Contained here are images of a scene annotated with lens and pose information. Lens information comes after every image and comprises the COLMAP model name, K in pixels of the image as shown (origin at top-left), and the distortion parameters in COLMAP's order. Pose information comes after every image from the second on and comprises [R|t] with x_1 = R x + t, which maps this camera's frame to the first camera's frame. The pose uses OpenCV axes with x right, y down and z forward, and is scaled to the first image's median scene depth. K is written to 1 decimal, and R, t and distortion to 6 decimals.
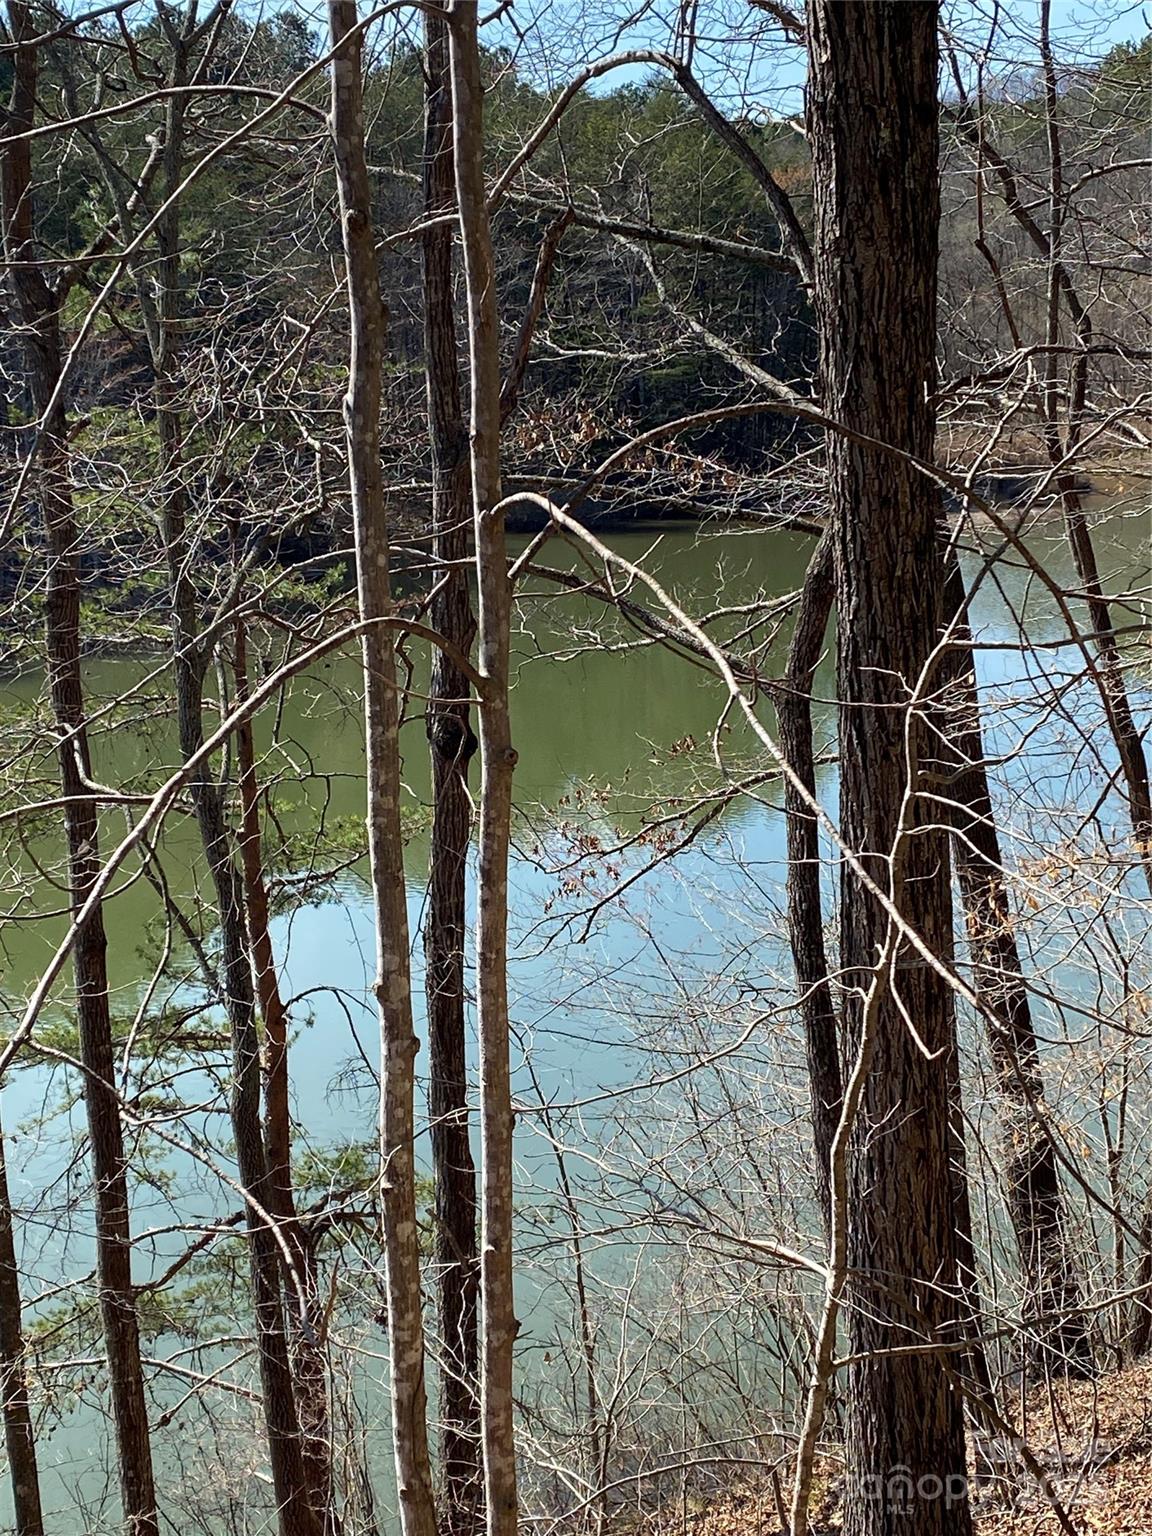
lens RADIAL K [[2431.7, 0, 595.1], [0, 2431.7, 795.0], [0, 0, 1]] dist [0.210657, -0.715931]
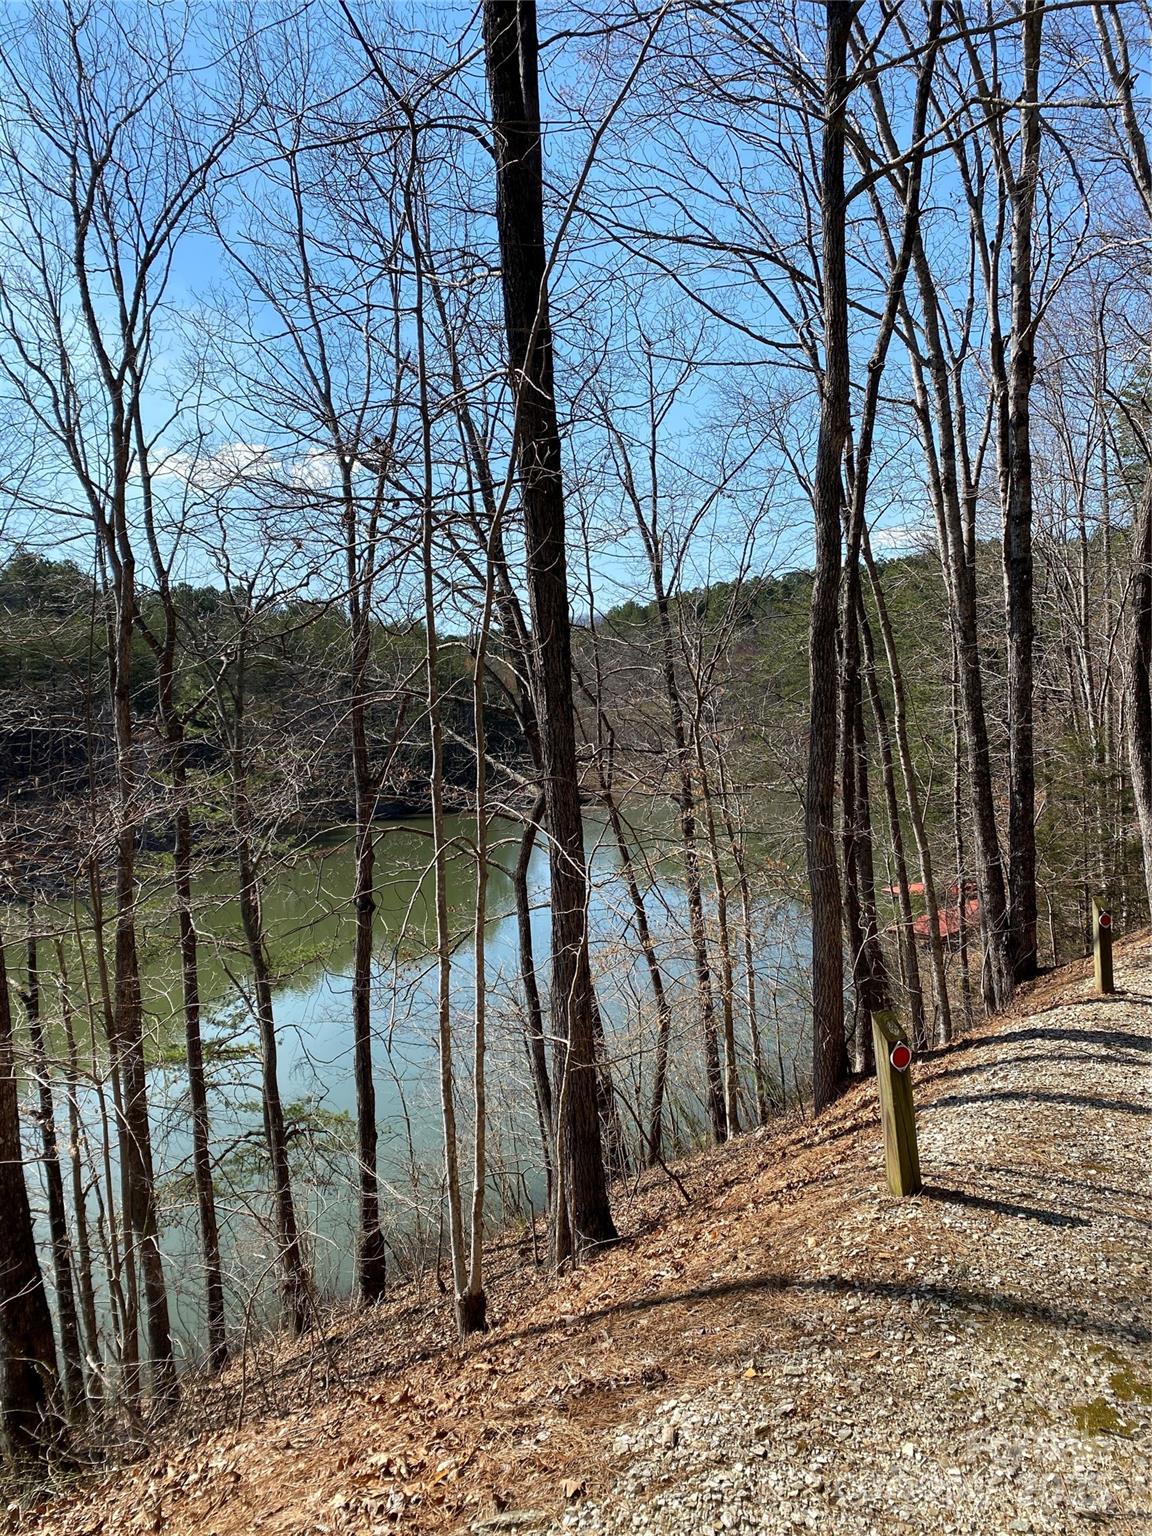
lens RADIAL K [[1141.1, 0, 576.0], [0, 1141.1, 768.0], [0, 0, 1]] dist [0.109828, 0.000080]
pose [[0.986276, -0.008724, 0.164876, -0.027619], [0.033698, 0.988220, -0.149286, 0.015109], [-0.161632, 0.152793, 0.974951, -0.115284]]
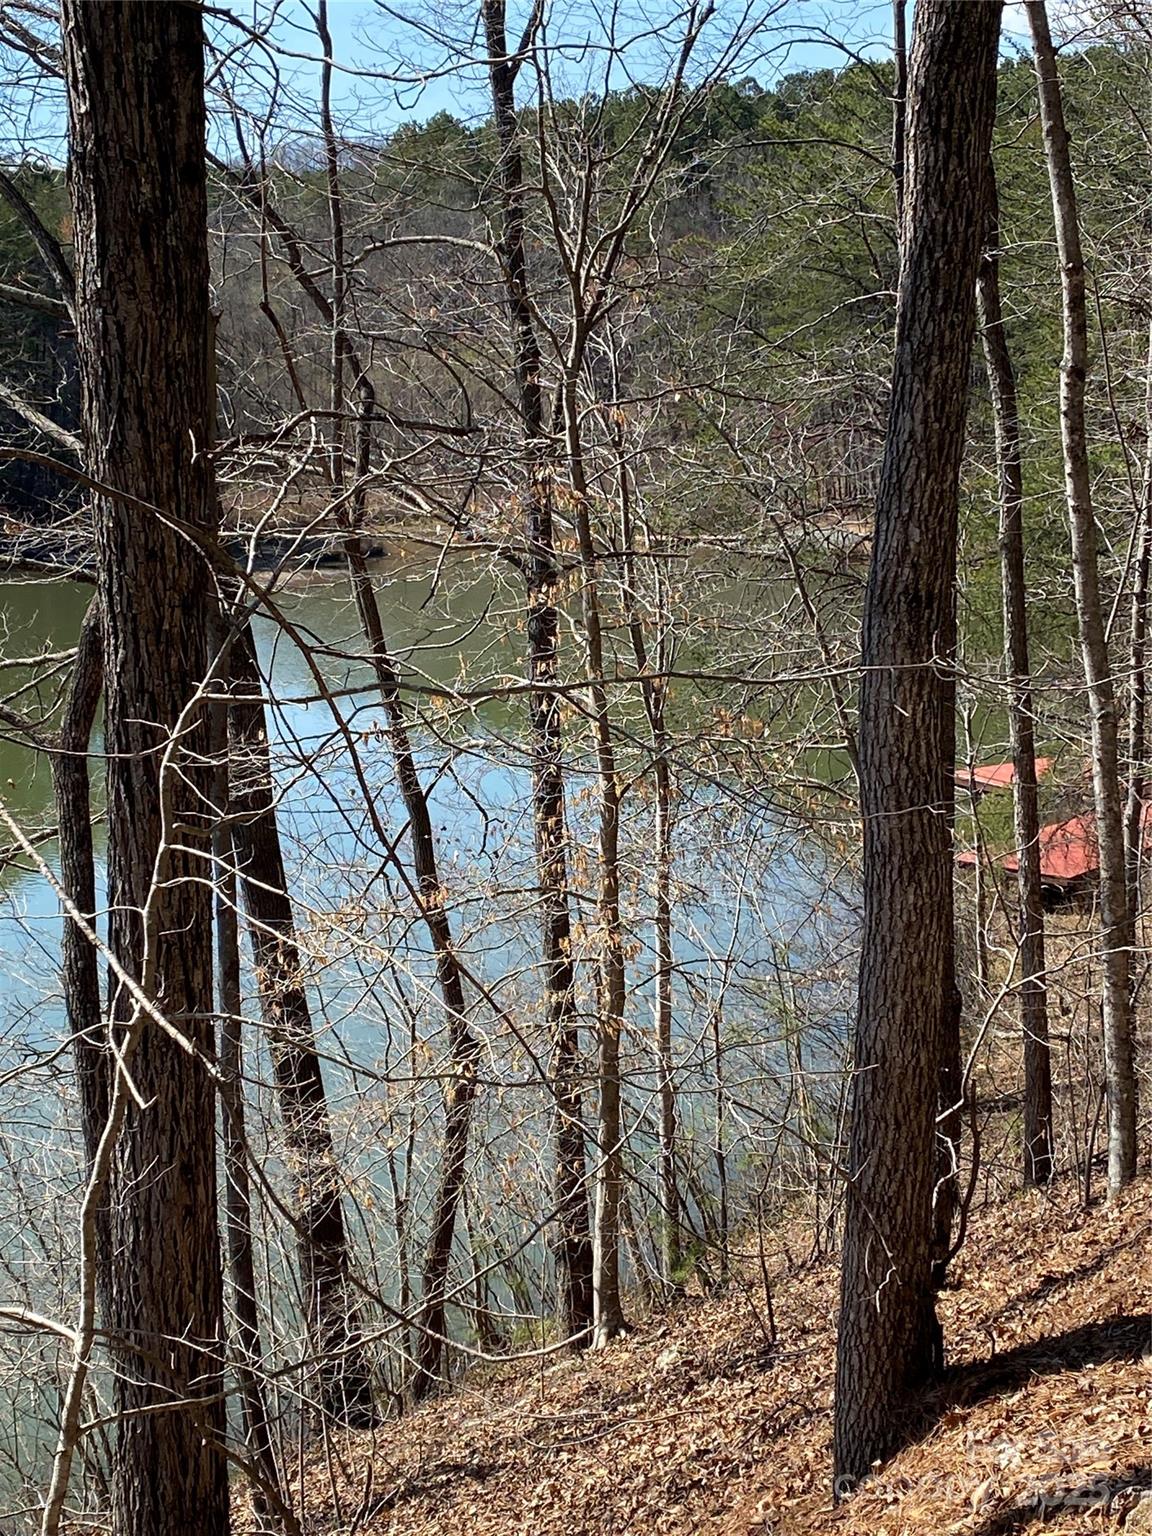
lens RADIAL K [[2431.7, 0, 595.1], [0, 2431.7, 795.0], [0, 0, 1]] dist [0.210657, -0.715931]
pose [[0.960408, 0.003428, 0.278578, 0.006687], [0.003162, 0.999726, -0.023202, 0.000760], [-0.278581, 0.023164, 0.960133, -0.003350]]
